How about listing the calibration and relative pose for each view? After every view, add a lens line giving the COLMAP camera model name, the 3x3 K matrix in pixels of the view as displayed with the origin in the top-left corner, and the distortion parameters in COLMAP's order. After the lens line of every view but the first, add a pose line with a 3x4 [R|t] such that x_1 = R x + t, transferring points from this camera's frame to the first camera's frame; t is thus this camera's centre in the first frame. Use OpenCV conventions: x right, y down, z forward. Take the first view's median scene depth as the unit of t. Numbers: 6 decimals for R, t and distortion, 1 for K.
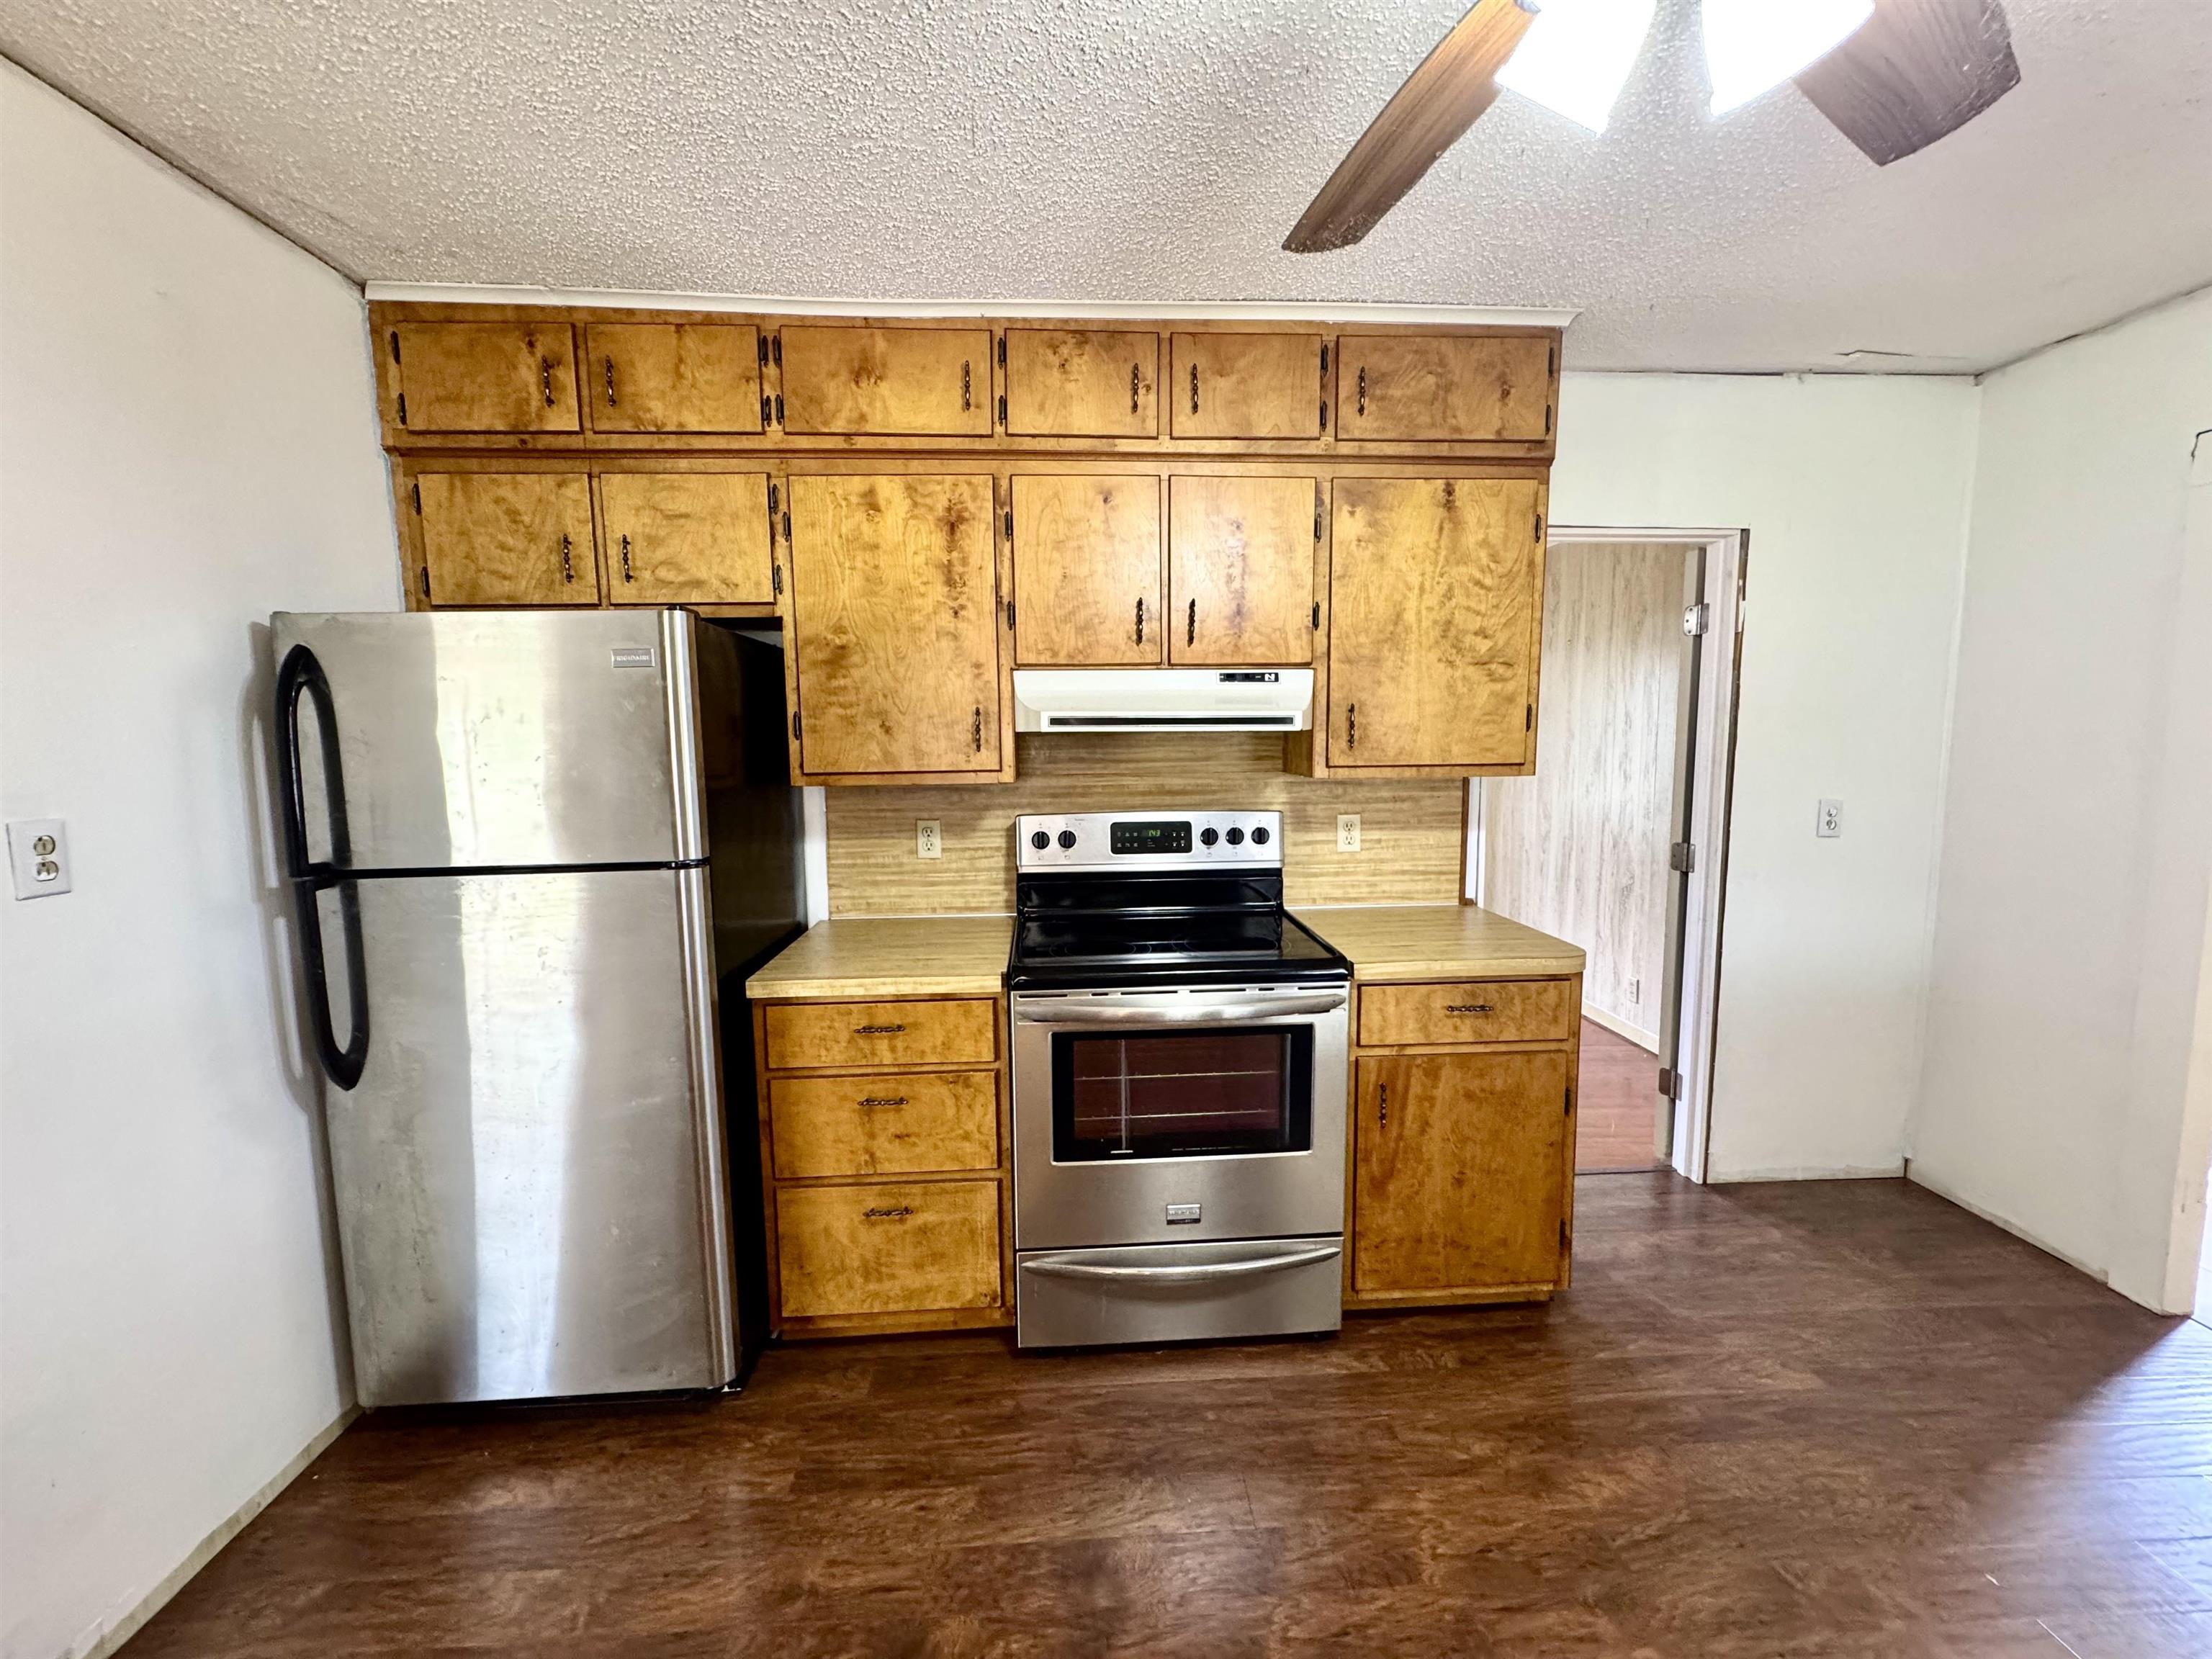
lens RADIAL K [[880.3, 0, 1106.0], [0, 880.3, 825.3], [0, 0, 1]] dist [-0.000255, 0.000372]
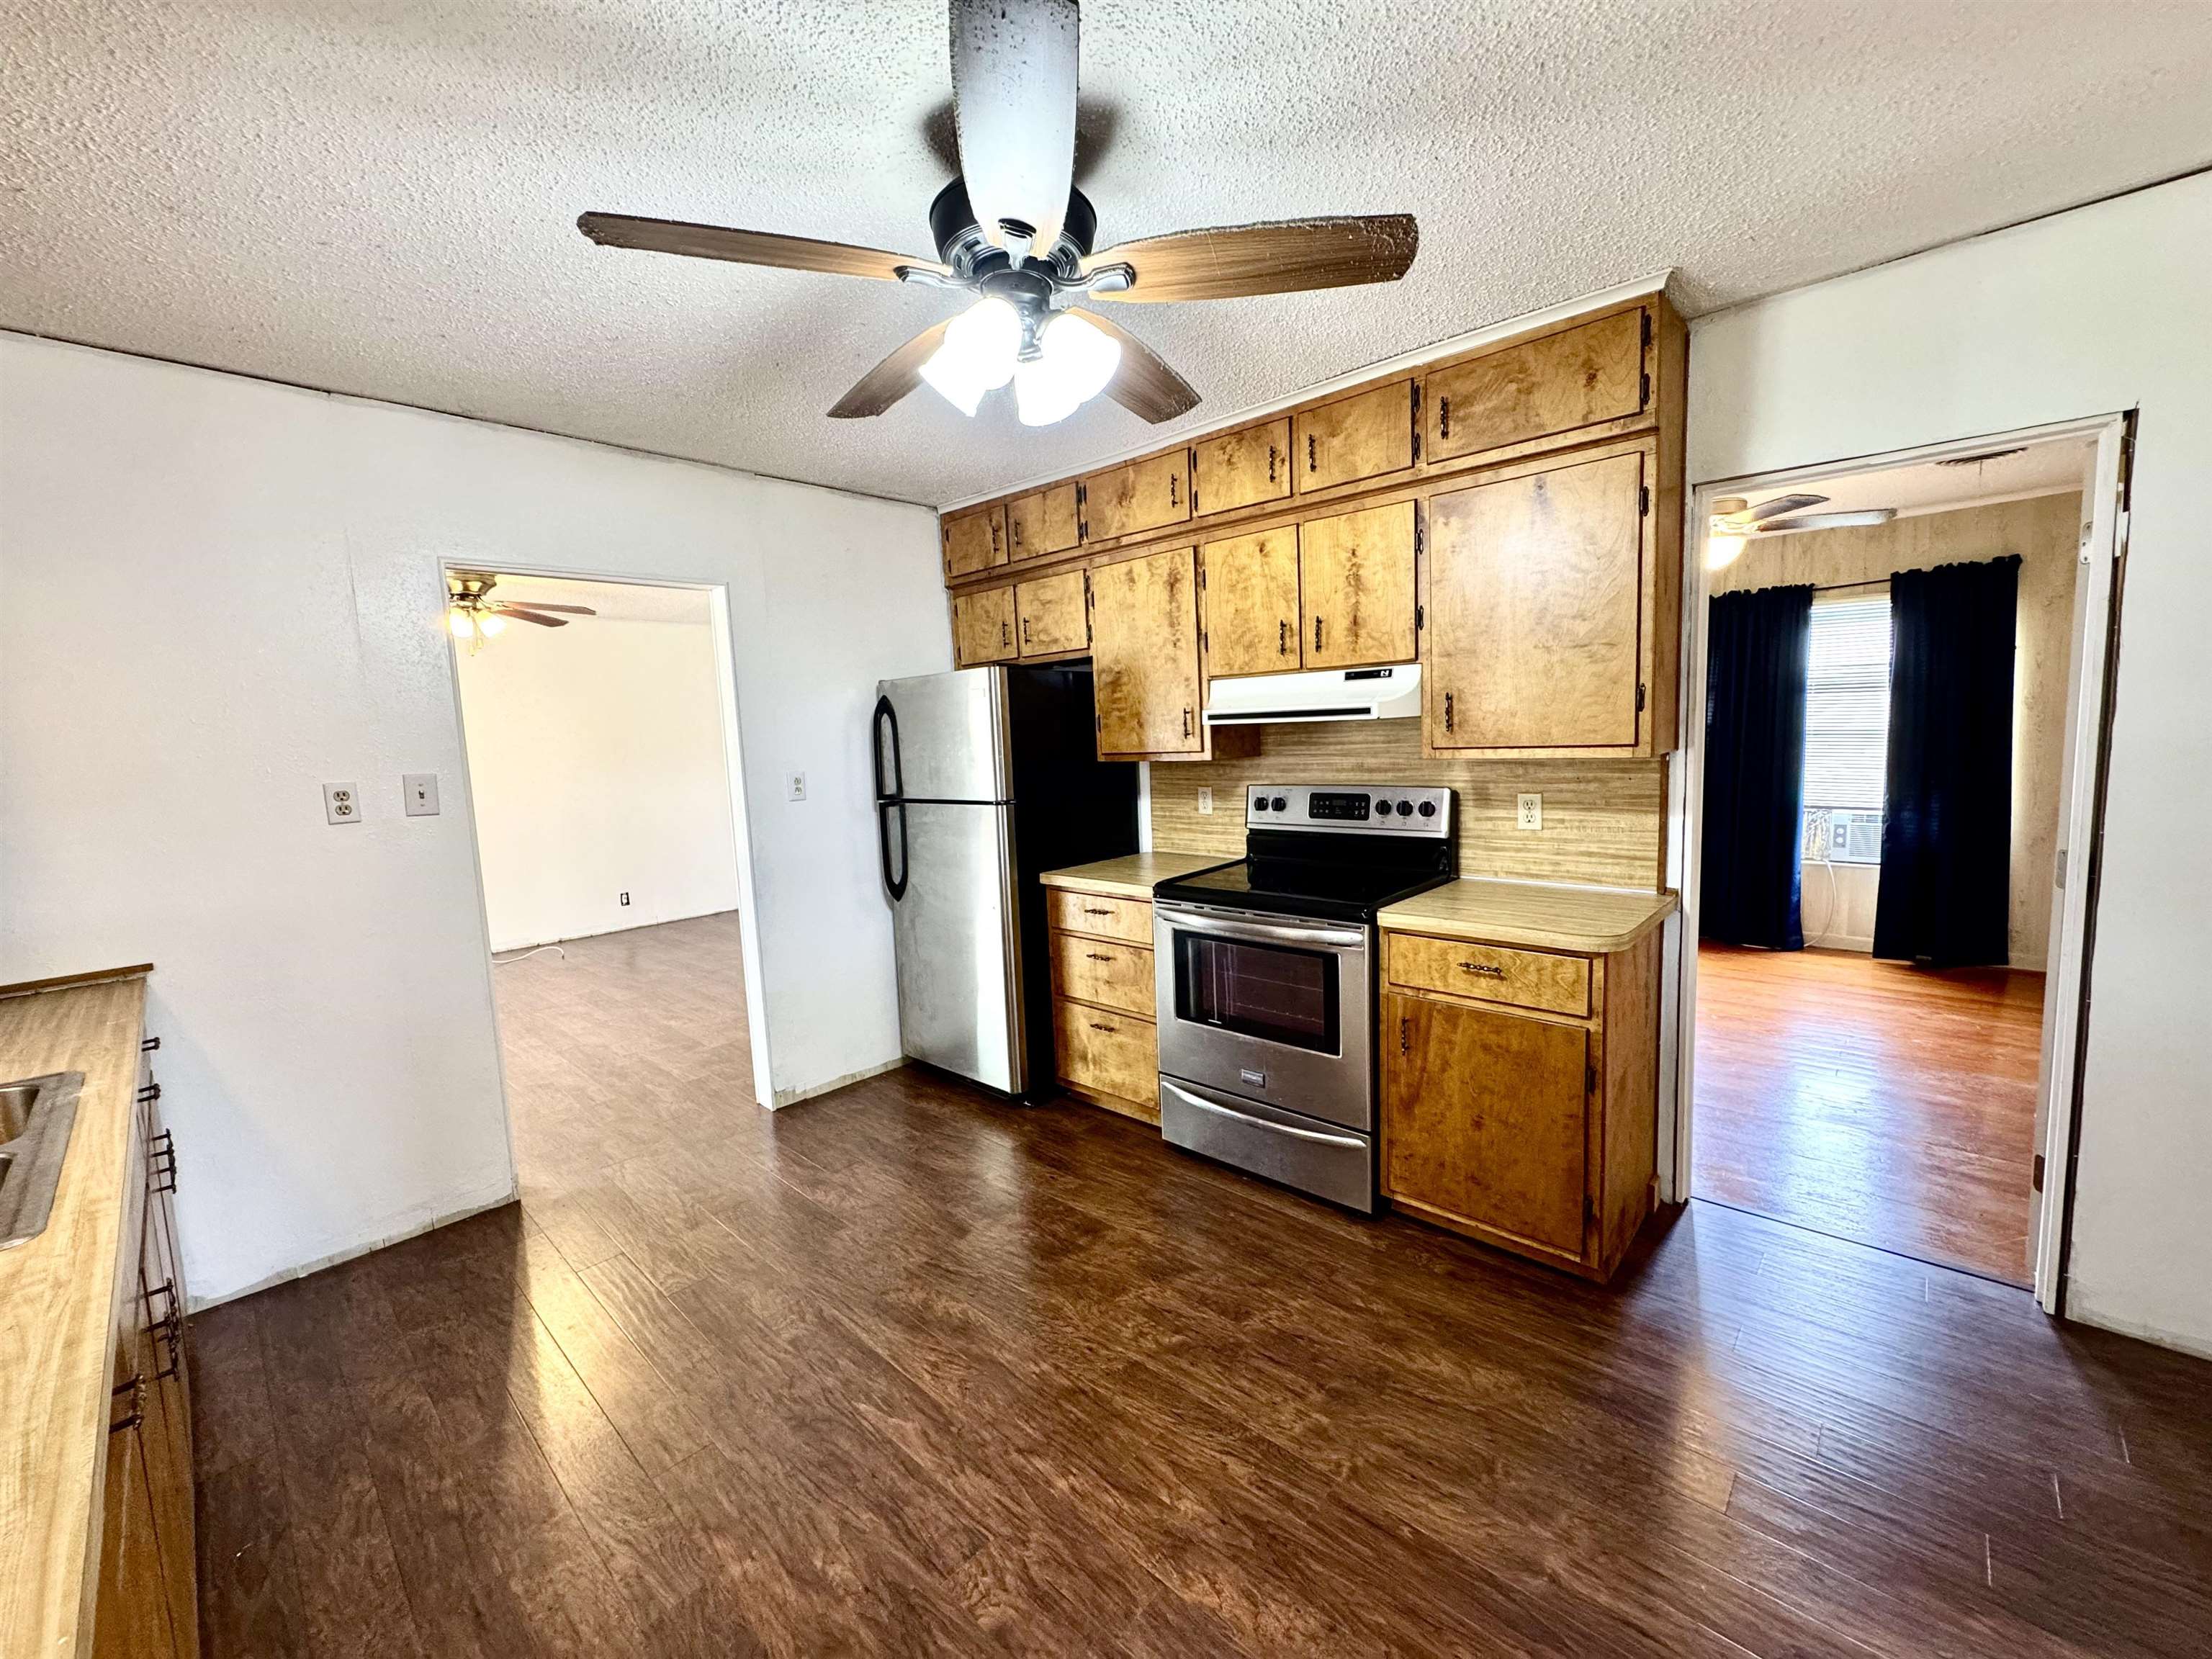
lens RADIAL K [[880.3, 0, 1106.0], [0, 880.3, 825.3], [0, 0, 1]] dist [-0.000255, 0.000372]
pose [[0.694155, 0.060350, -0.717291, 0.819725], [-0.042418, 0.998177, 0.042933, 0.002025], [0.718574, 0.000623, 0.695450, -0.102119]]
